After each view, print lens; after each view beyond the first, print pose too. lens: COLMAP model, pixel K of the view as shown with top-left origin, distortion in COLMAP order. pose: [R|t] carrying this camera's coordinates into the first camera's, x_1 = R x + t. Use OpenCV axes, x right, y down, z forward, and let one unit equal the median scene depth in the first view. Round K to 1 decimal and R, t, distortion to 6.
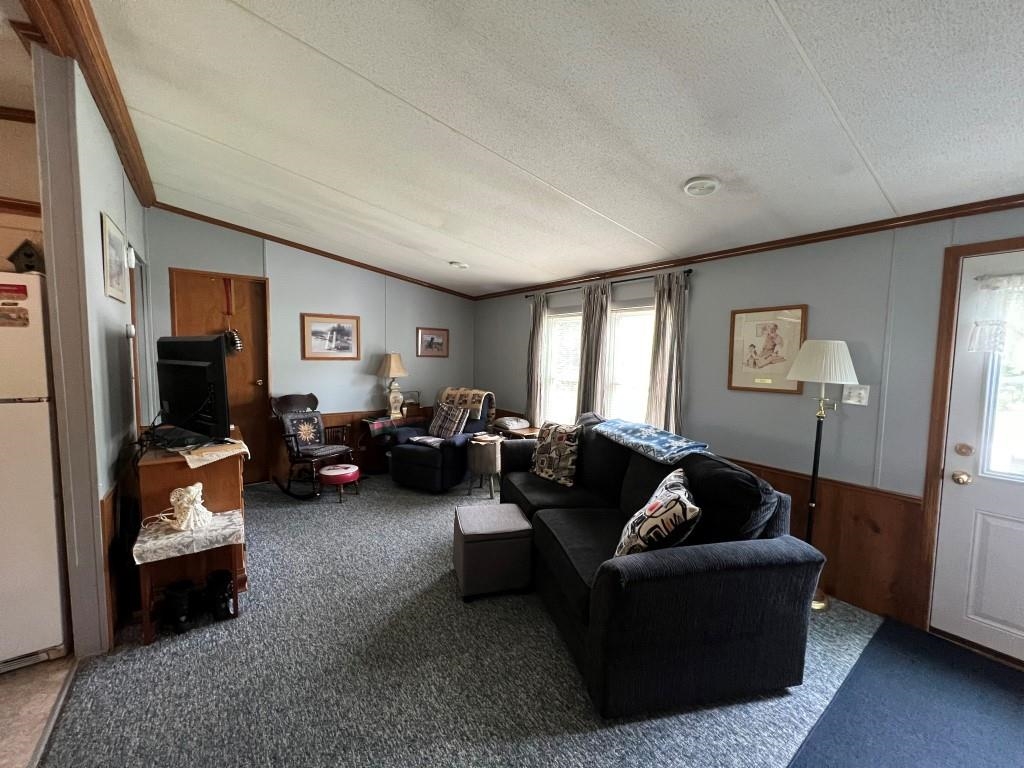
lens RADIAL K [[408.5, 0, 510.4], [0, 408.5, 383.5], [0, 0, 1]] dist [-0.000388, 0.000256]
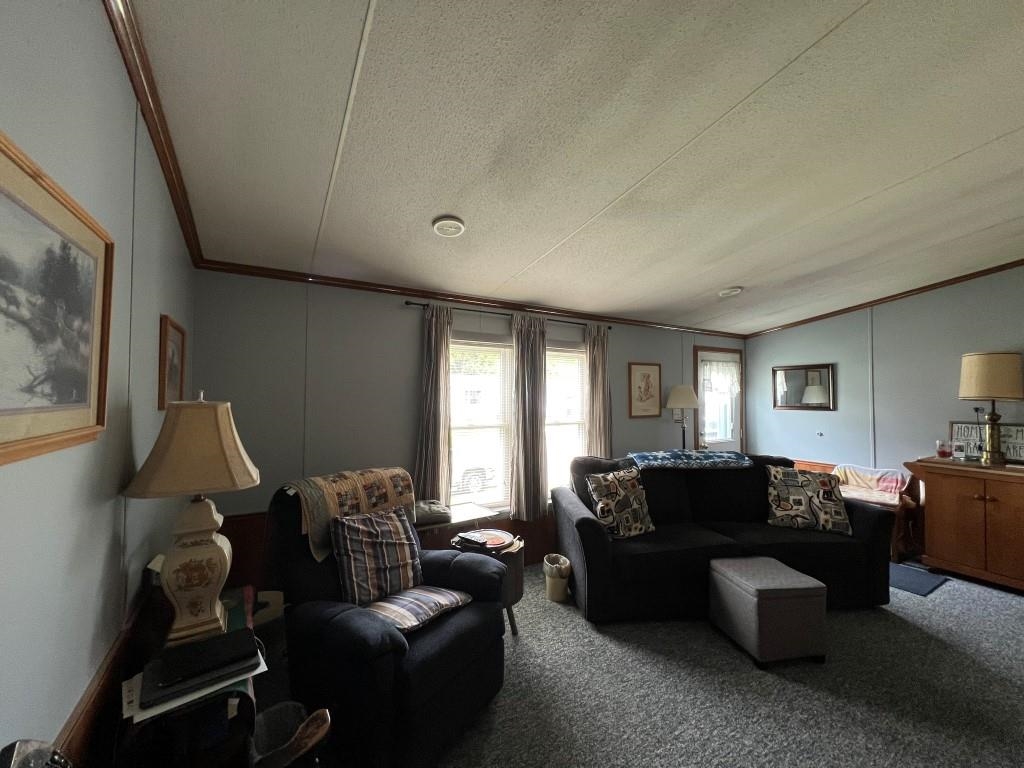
lens RADIAL K [[408.5, 0, 511.4], [0, 408.5, 384.3], [0, 0, 1]] dist [-0.000388, 0.000256]
pose [[0.103099, 0.006989, 0.994647, -0.989066], [0.069200, 0.997502, -0.014182, -0.121049], [-0.992261, 0.070291, 0.102358, 1.382318]]
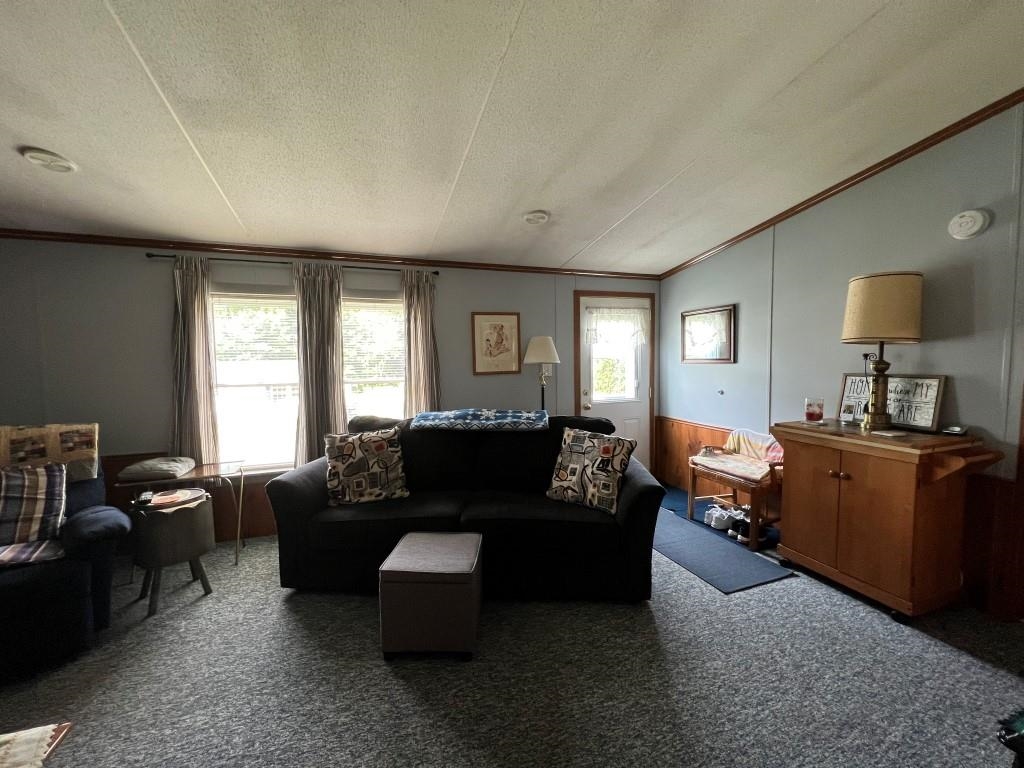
lens RADIAL K [[408.5, 0, 511.2], [0, 408.5, 383.8], [0, 0, 1]] dist [-0.000388, 0.000256]
pose [[0.285324, -0.081420, 0.954967, -0.695620], [0.088421, 0.994372, 0.058362, -0.023442], [-0.954344, 0.067788, 0.290917, 0.583869]]
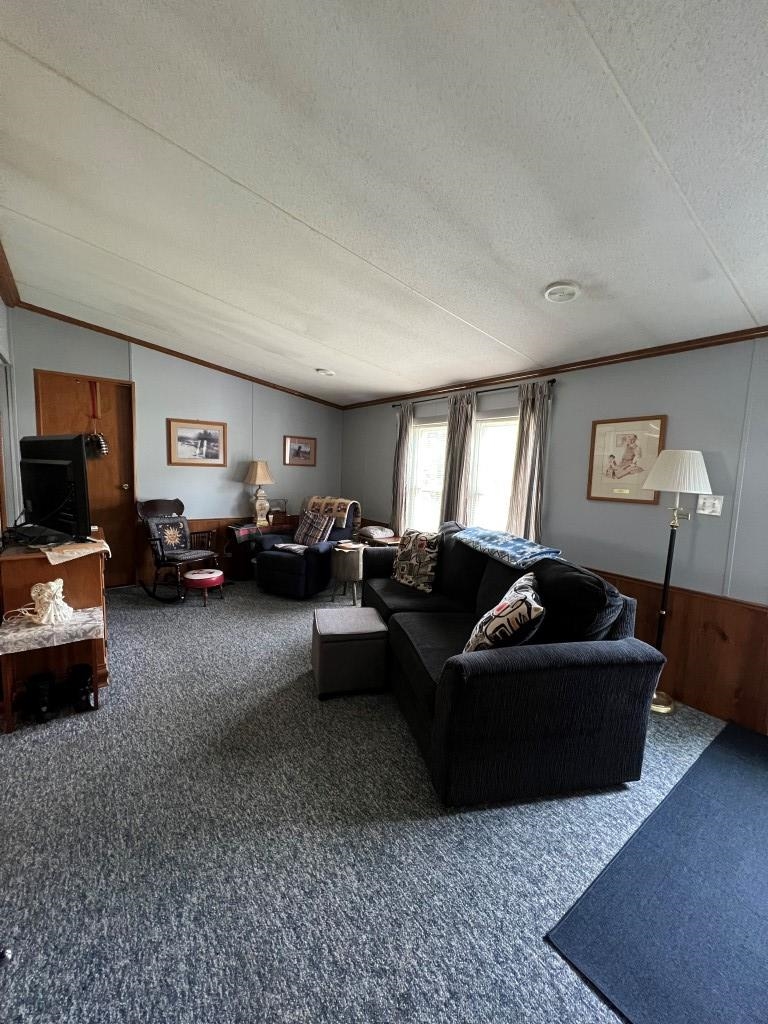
lens RADIAL K [[408.5, 0, 383.3], [0, 408.5, 510.6], [0, 0, 1]] dist [-0.000388, 0.000256]
pose [[0.999831, 0.018371, 0.000092, 0.033308], [-0.018366, 0.999383, 0.029943, 0.022787], [0.000458, -0.029939, 0.999552, -0.009874]]
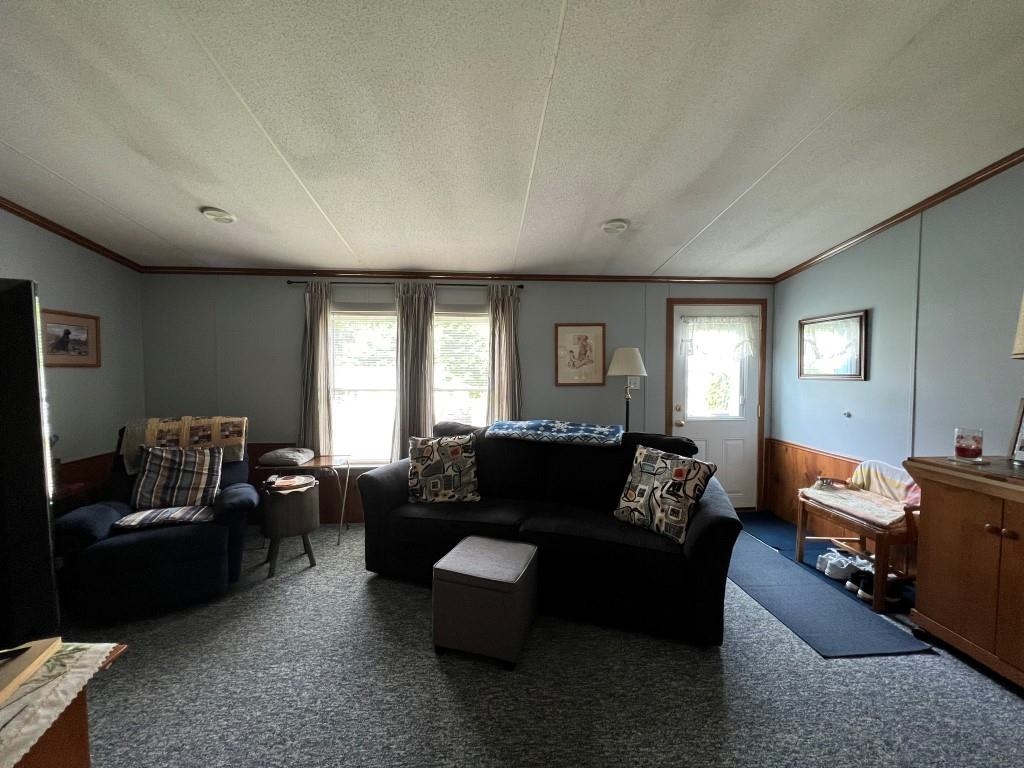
lens RADIAL K [[408.5, 0, 511.3], [0, 408.5, 383.9], [0, 0, 1]] dist [-0.000388, 0.000256]
pose [[0.537377, -0.051351, 0.841778, -0.658089], [0.070093, 0.997411, 0.016099, -0.024269], [-0.840424, 0.050352, 0.539585, 0.483328]]
